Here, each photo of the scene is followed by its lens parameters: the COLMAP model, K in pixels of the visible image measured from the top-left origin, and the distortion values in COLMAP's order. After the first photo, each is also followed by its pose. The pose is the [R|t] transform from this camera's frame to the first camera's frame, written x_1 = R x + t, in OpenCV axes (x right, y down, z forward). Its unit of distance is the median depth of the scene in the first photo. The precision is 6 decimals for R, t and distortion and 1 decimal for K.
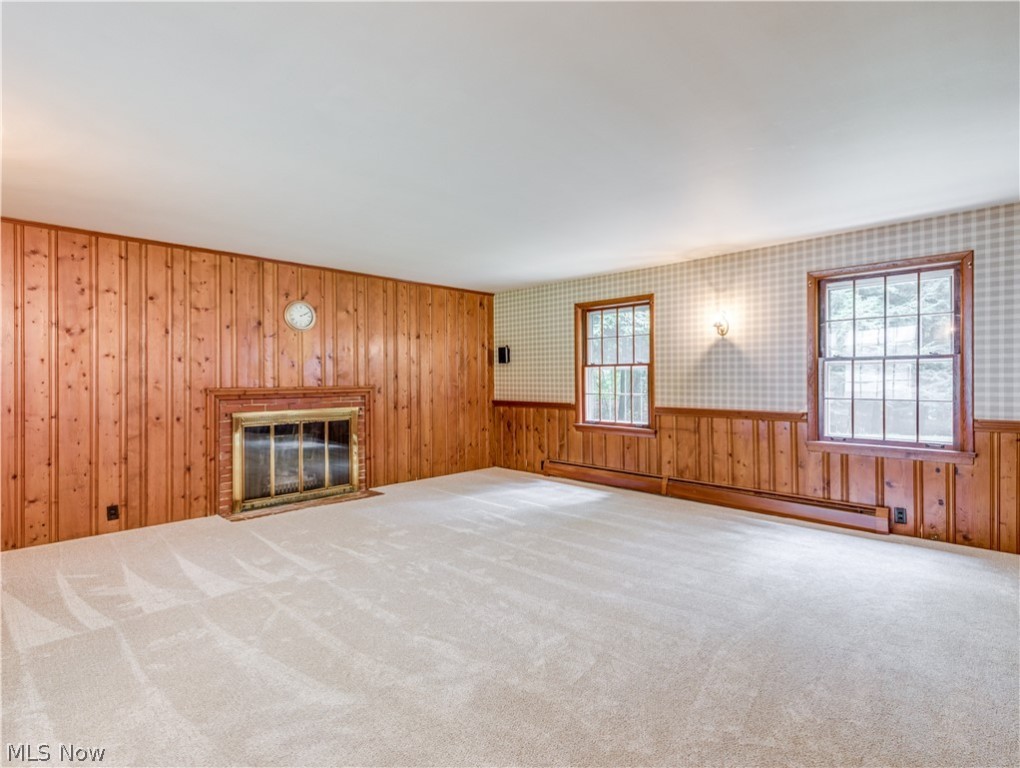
lens RADIAL K [[478.4, 0, 511.9], [0, 478.4, 382.3], [0, 0, 1]] dist [0.005747, 0.000761]
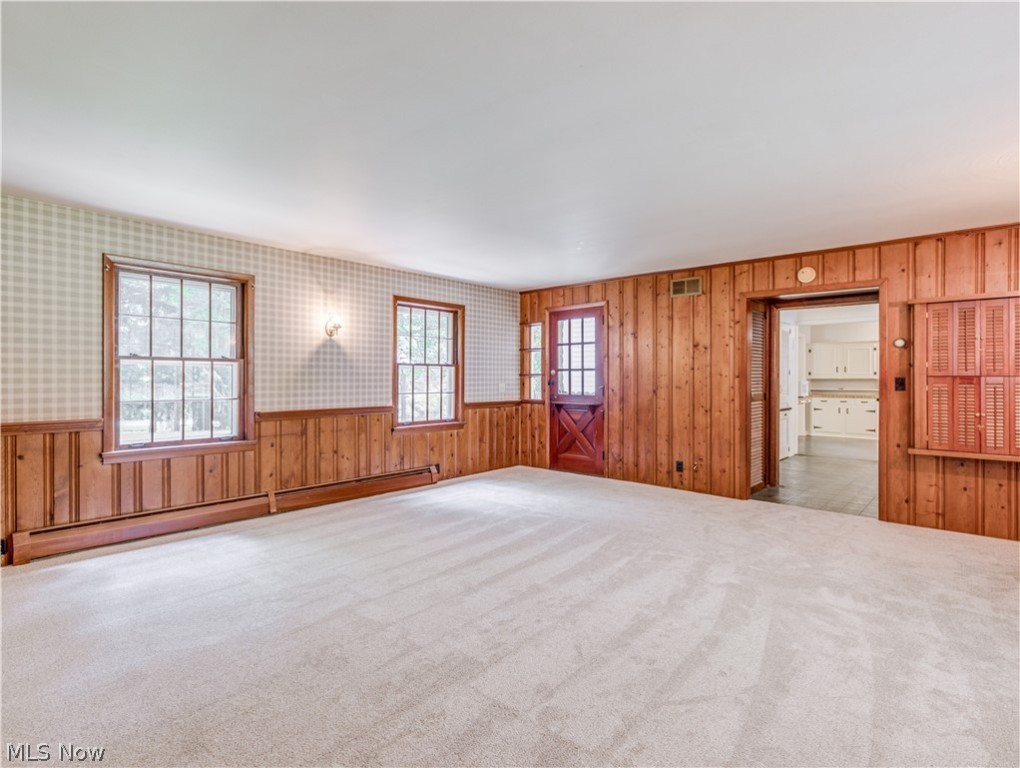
lens RADIAL K [[519.6, 0, 516.4], [0, 519.6, 377.7], [0, 0, 1]] dist [0.014639, -0.001076]
pose [[-0.025444, 0.004473, 0.999666, -0.667948], [0.006315, 0.999971, -0.004314, -0.002138], [-0.999656, 0.006203, -0.025471, 0.618741]]
